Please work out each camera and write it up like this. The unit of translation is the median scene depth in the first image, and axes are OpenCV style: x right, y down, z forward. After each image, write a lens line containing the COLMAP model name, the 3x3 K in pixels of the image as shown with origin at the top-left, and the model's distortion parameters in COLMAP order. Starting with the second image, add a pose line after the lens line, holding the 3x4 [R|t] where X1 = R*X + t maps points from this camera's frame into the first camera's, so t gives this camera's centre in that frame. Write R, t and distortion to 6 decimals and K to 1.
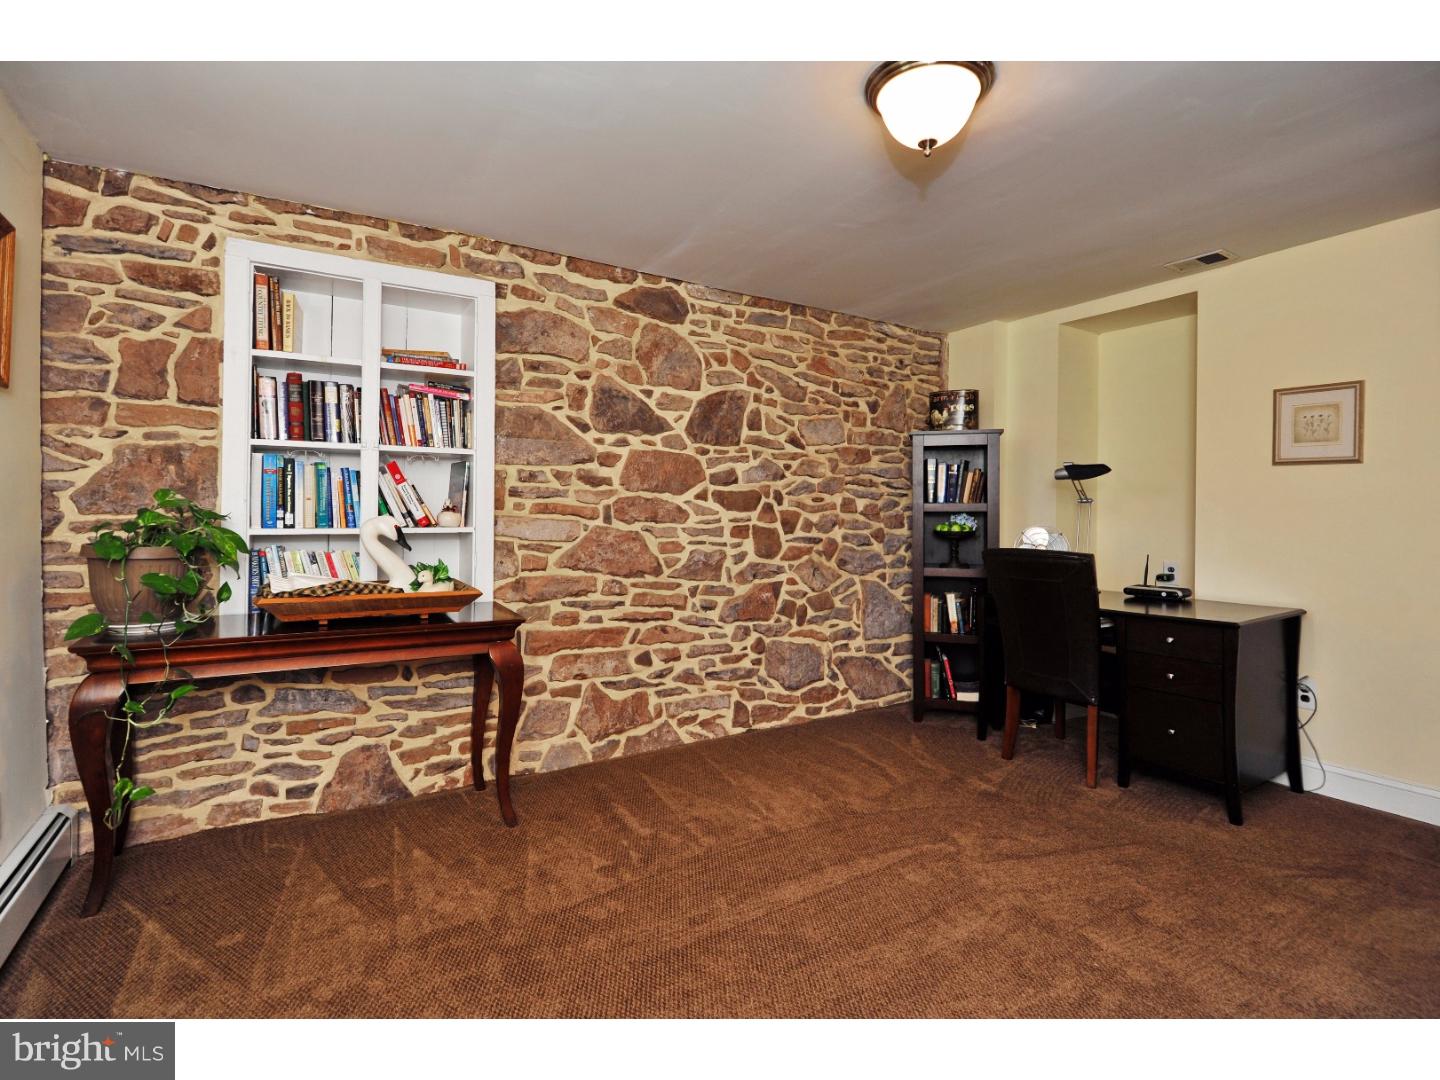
lens RADIAL K [[730.7, 0, 720.8], [0, 730.7, 509.2], [0, 0, 1]] dist [-0.000903, -0.000108]
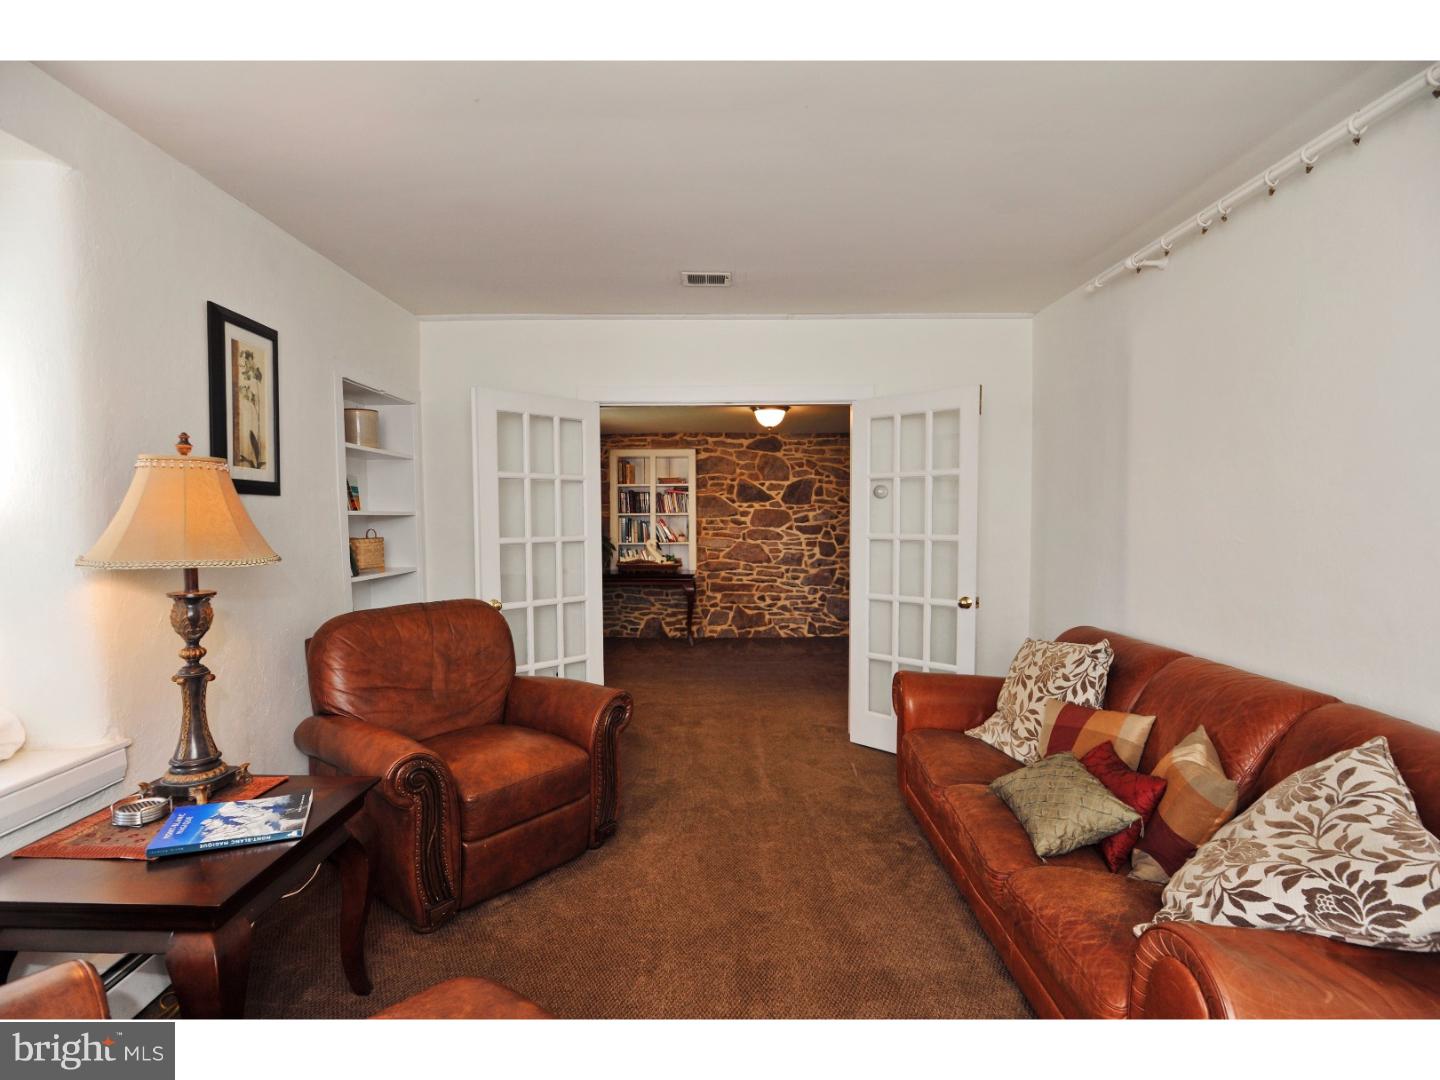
lens RADIAL K [[730.7, 0, 718.5], [0, 730.7, 541.8], [0, 0, 1]] dist [-0.000903, -0.000108]
pose [[0.858534, 0.008537, -0.512686, 0.983286], [0.013295, 0.999155, 0.038901, -0.068917], [0.512584, -0.040214, 0.857695, -1.082885]]
